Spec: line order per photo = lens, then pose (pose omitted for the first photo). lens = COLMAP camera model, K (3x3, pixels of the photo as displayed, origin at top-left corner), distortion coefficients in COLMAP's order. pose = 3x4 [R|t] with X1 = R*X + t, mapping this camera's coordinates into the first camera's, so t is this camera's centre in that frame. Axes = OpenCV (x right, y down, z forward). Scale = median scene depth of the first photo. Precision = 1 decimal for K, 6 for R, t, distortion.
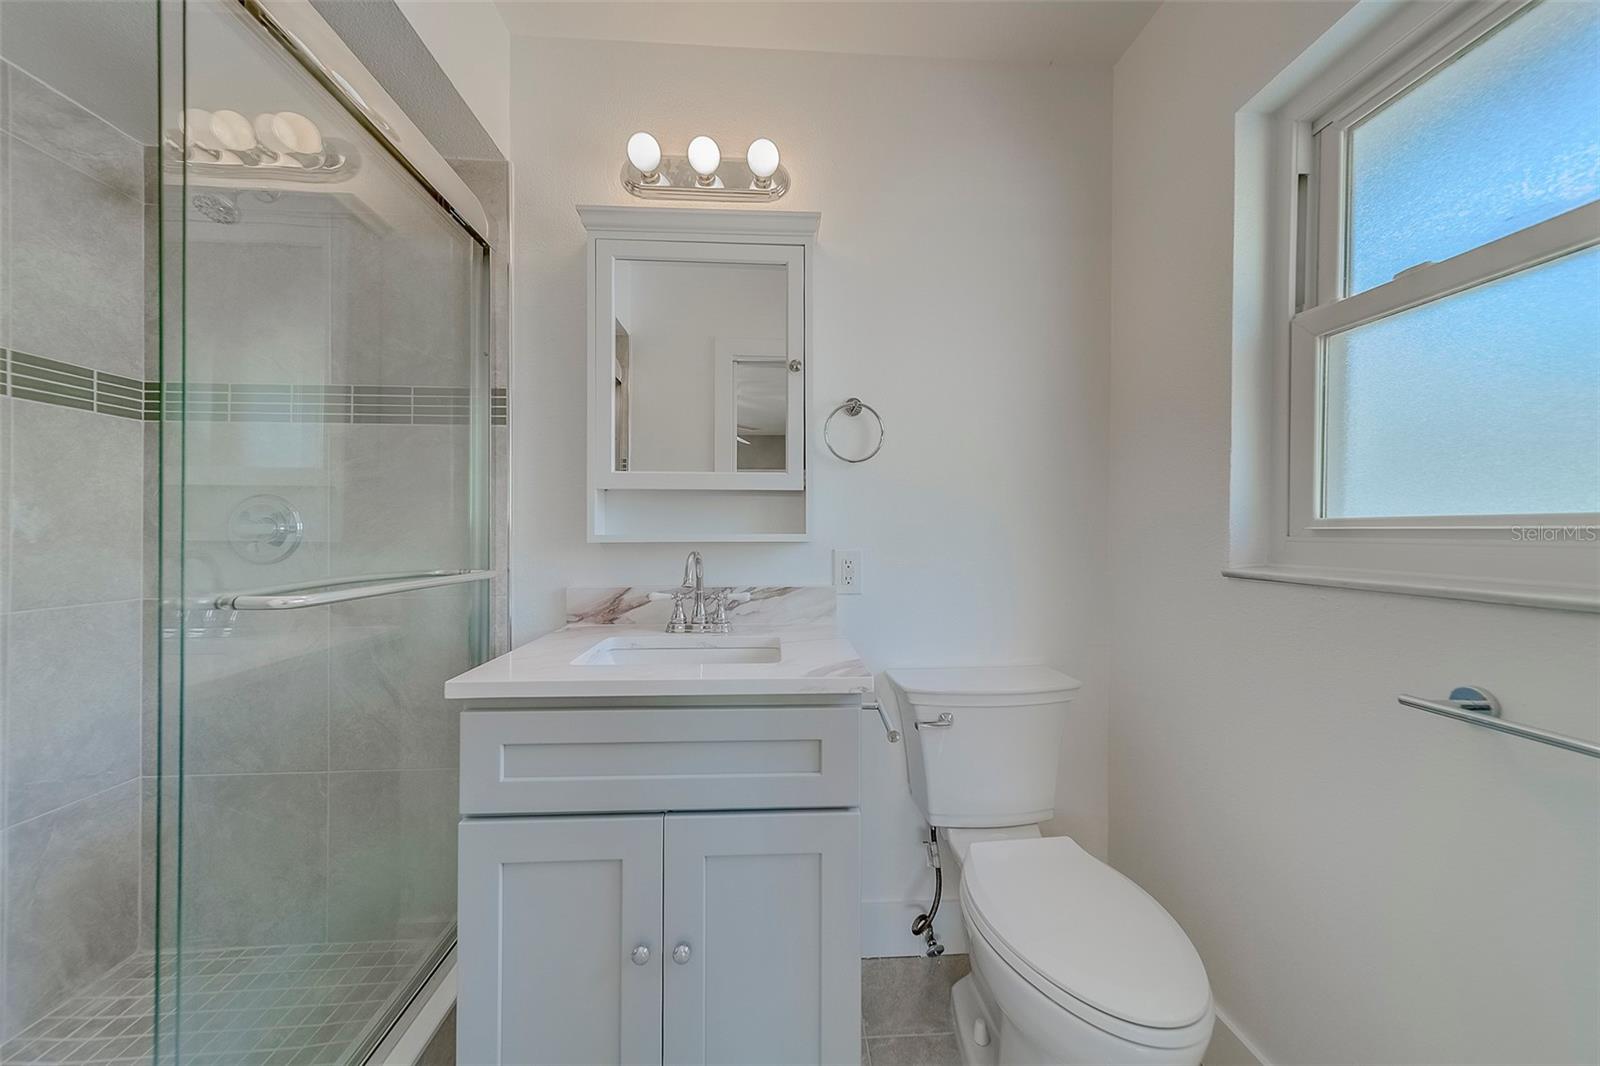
lens RADIAL K [[570.6, 0, 800.0], [0, 570.6, 533.0], [0, 0, 1]] dist [0.000842, -0.000122]
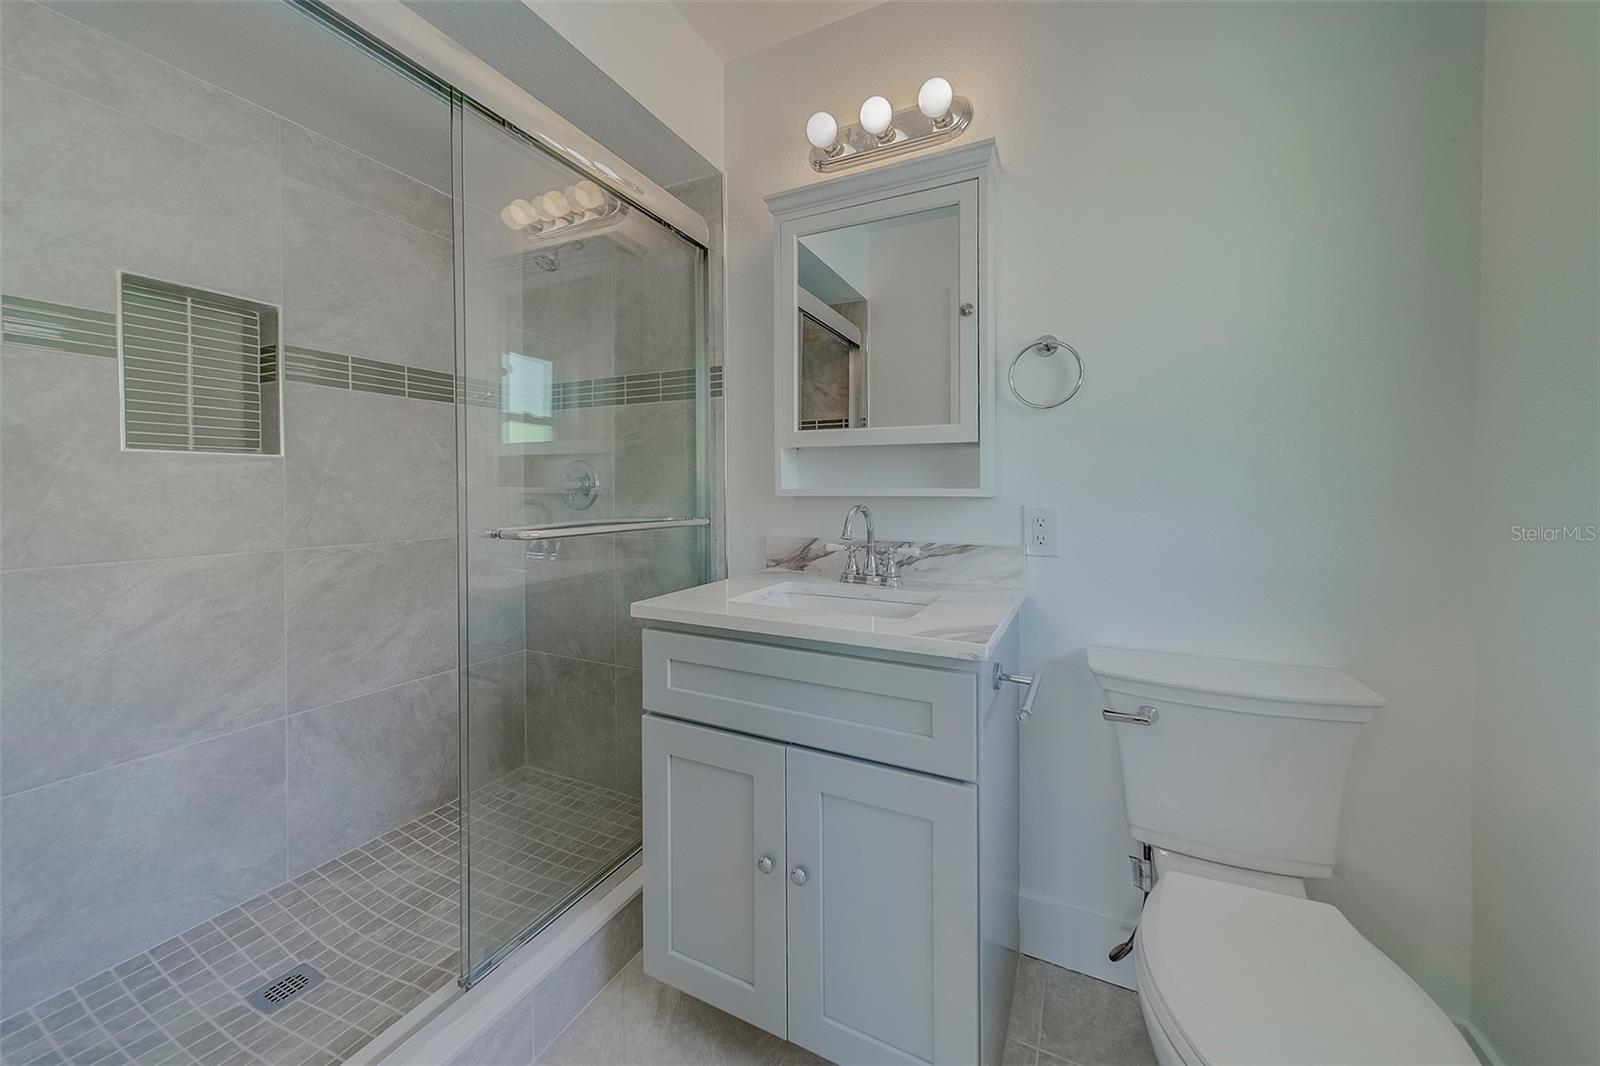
lens RADIAL K [[572.6, 0, 798.9], [0, 572.6, 493.4], [0, 0, 1]] dist [0.000459, 0.000122]
pose [[0.873894, 0.004690, -0.486093, 0.206566], [0.001433, 0.999924, 0.012224, -0.002273], [0.486114, -0.011379, 0.873822, 0.036303]]
